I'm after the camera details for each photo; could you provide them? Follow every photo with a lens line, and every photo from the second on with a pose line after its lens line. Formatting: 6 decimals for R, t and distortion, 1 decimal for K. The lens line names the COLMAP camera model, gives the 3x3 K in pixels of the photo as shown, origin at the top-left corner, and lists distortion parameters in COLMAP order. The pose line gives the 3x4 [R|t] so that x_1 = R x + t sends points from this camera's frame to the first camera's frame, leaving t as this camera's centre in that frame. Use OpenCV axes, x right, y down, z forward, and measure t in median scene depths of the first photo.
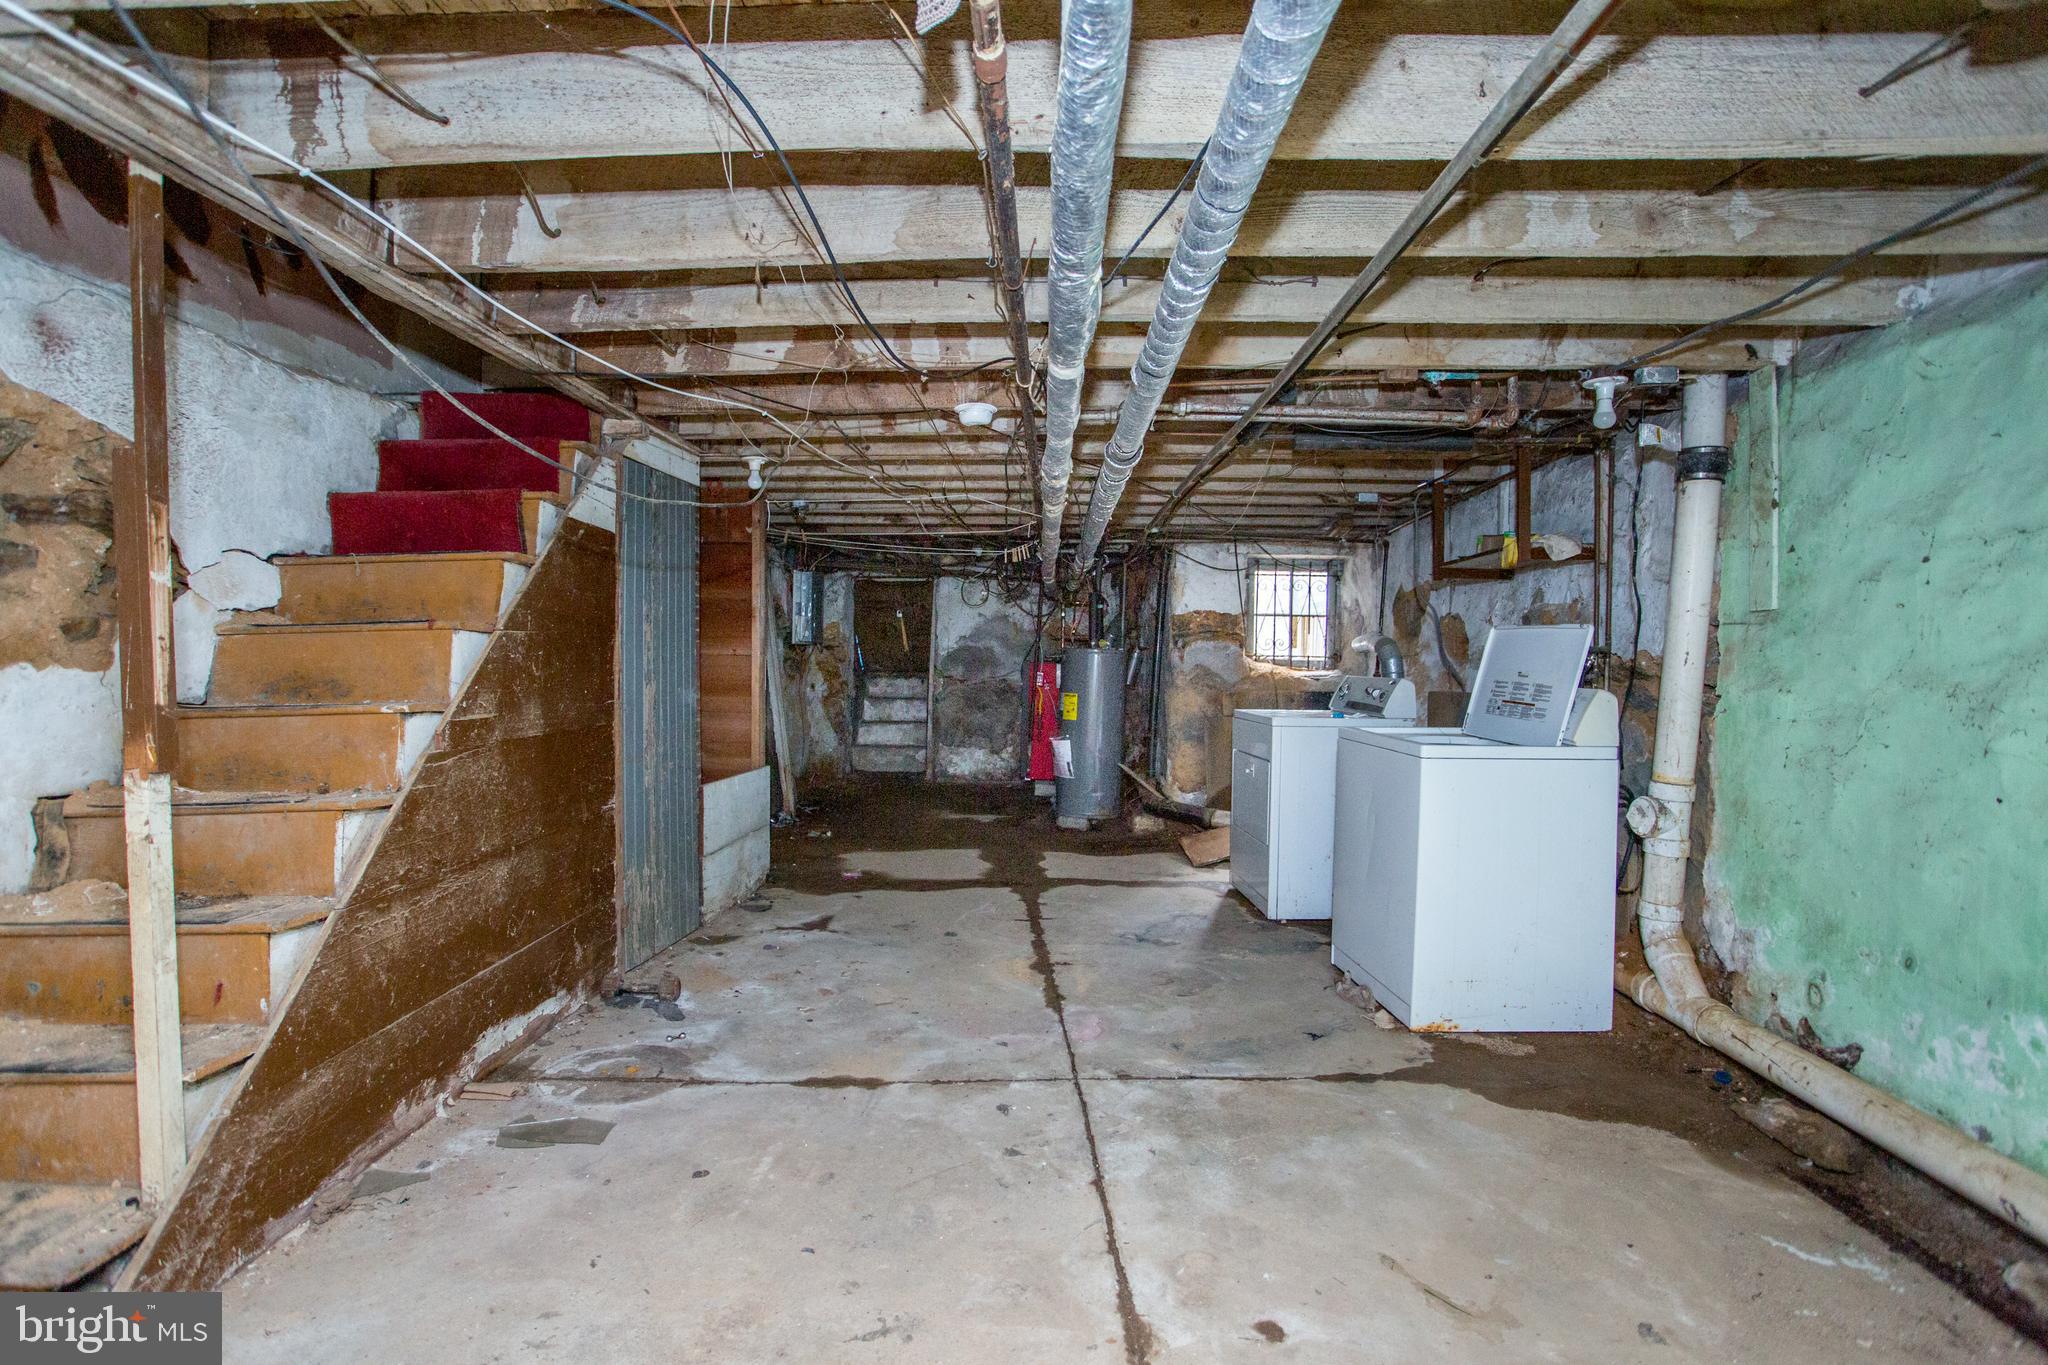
lens RADIAL K [[996.3, 0, 1022.9], [0, 996.3, 669.6], [0, 0, 1]] dist [-0.070273, 0.028211]
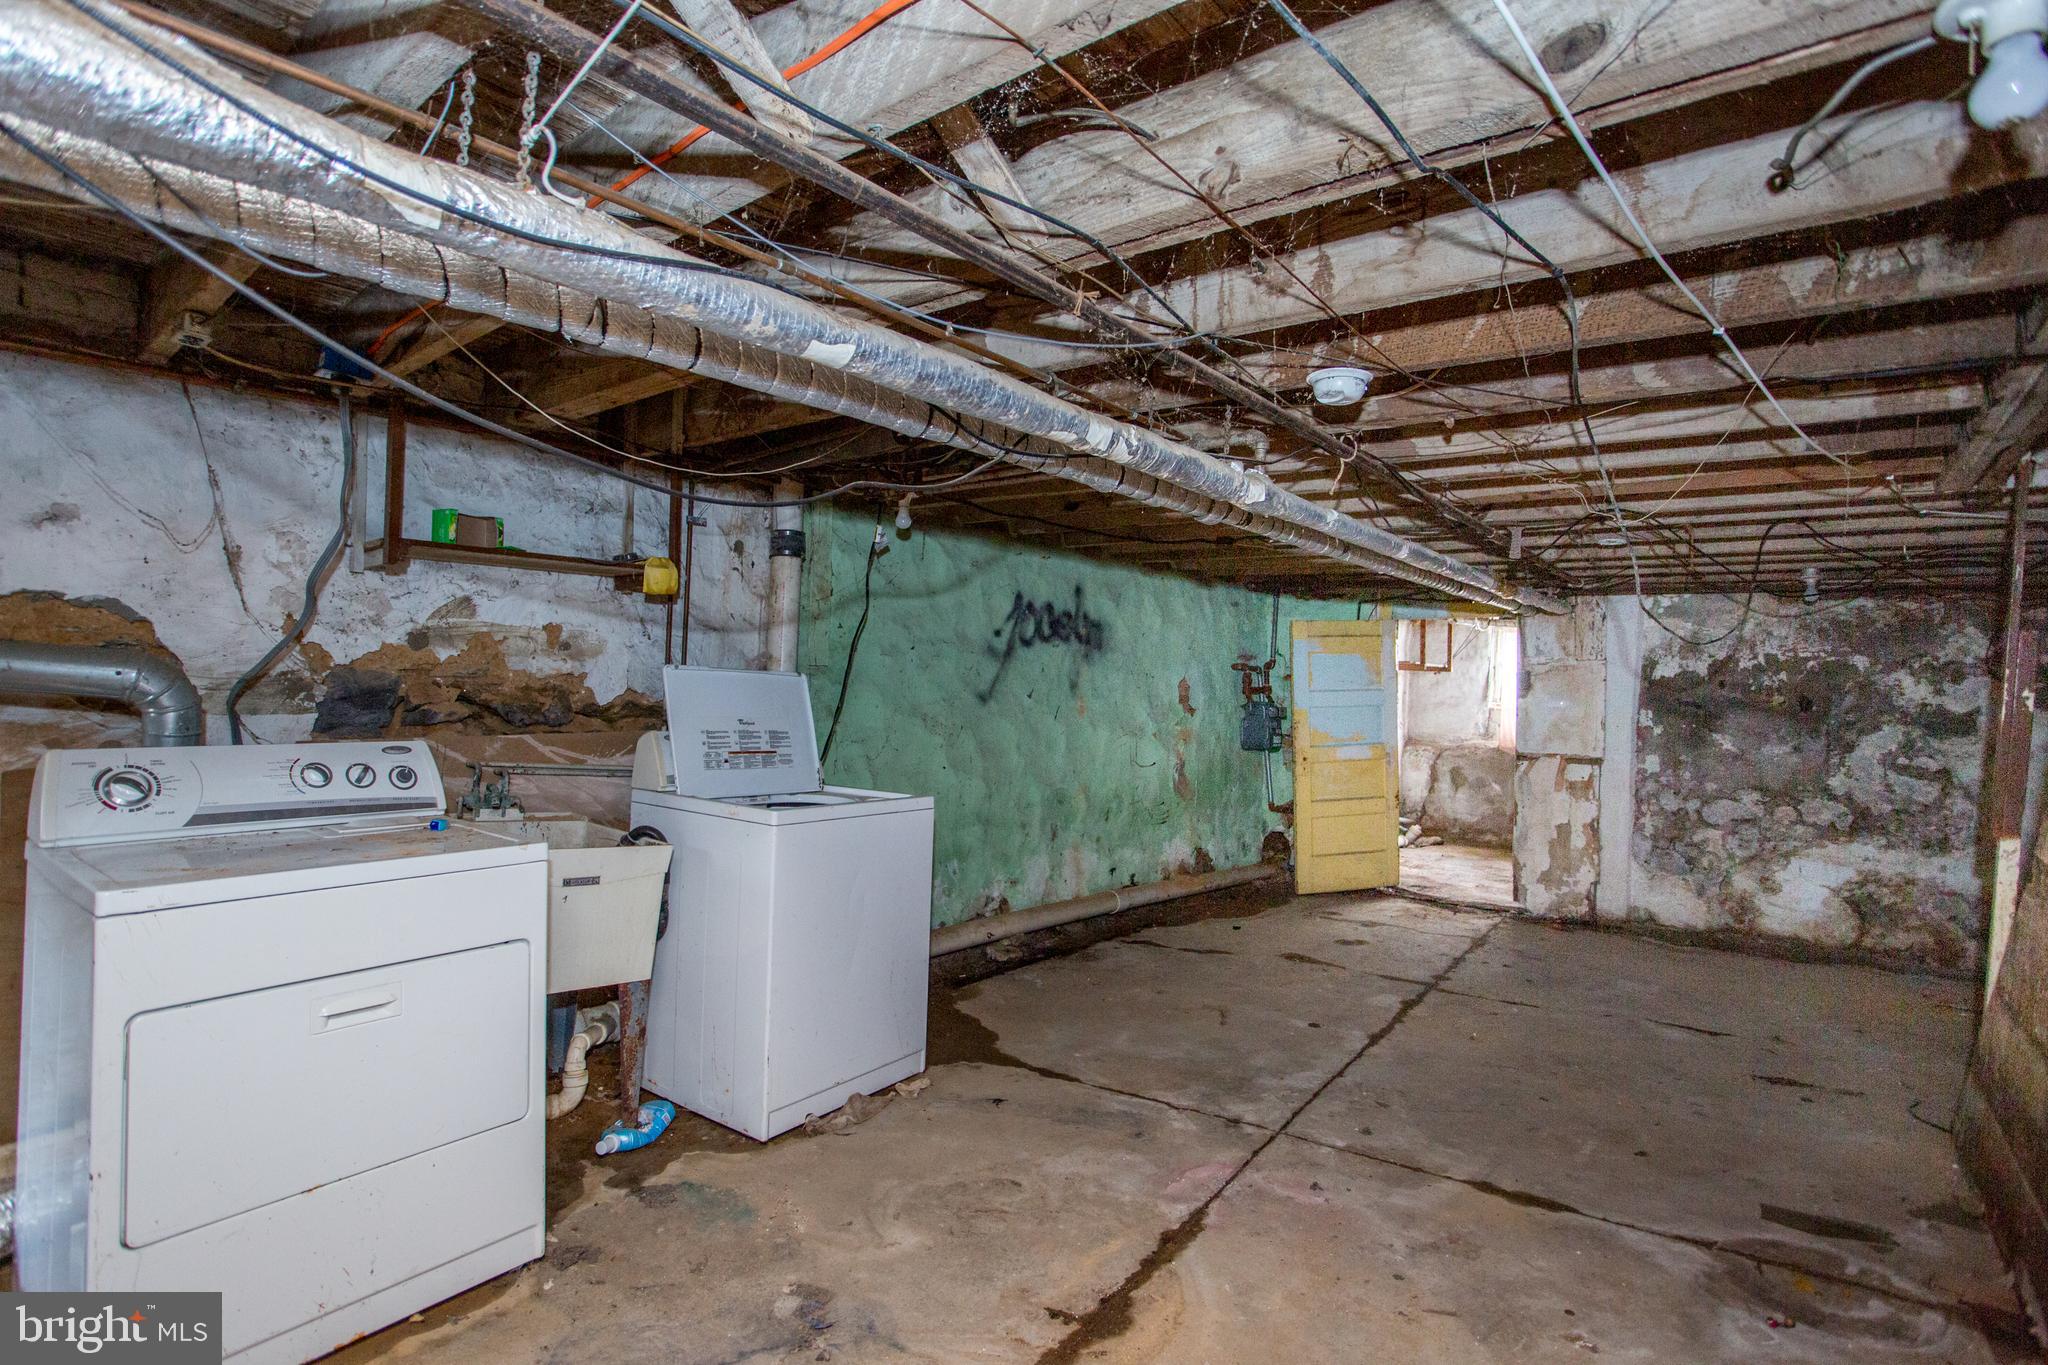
lens RADIAL K [[996.3, 0, 1010.7], [0, 996.3, 673.9], [0, 0, 1]] dist [-0.070273, 0.028211]
pose [[-0.786583, -0.033925, 0.616552, -0.294091], [-0.036246, 0.999305, 0.008744, -0.062289], [-0.616420, -0.015470, -0.787266, 1.691117]]
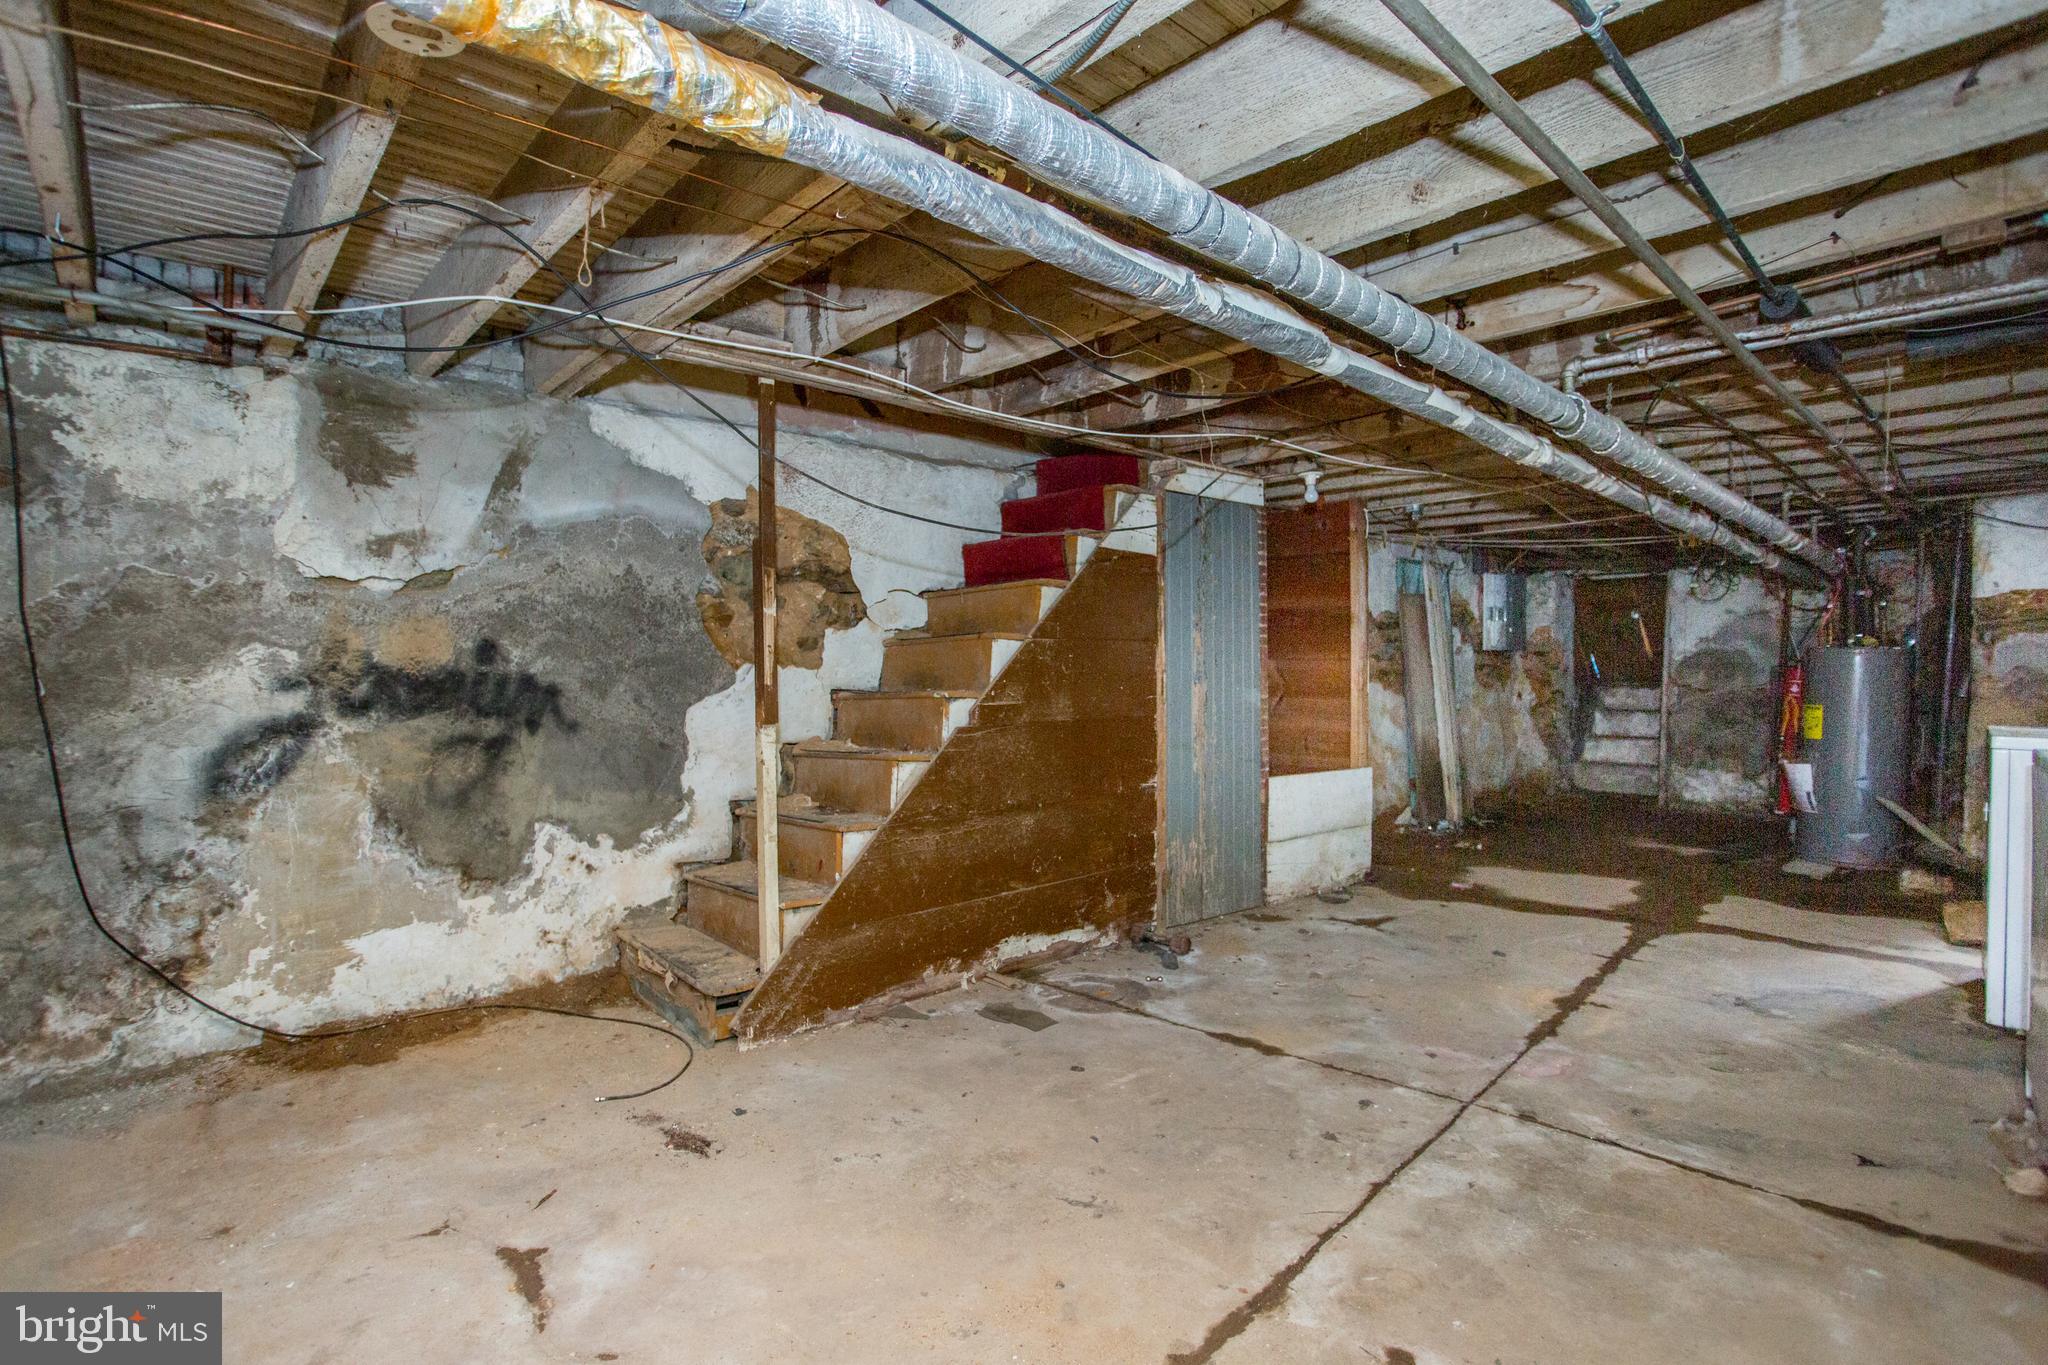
lens RADIAL K [[996.3, 0, 1017.3], [0, 996.3, 666.4], [0, 0, 1]] dist [-0.070273, 0.028211]
pose [[0.695702, -0.009791, -0.718264, 0.353261], [-0.002451, 0.999869, -0.016004, 0.016053], [0.718326, 0.012895, 0.695587, 0.041805]]
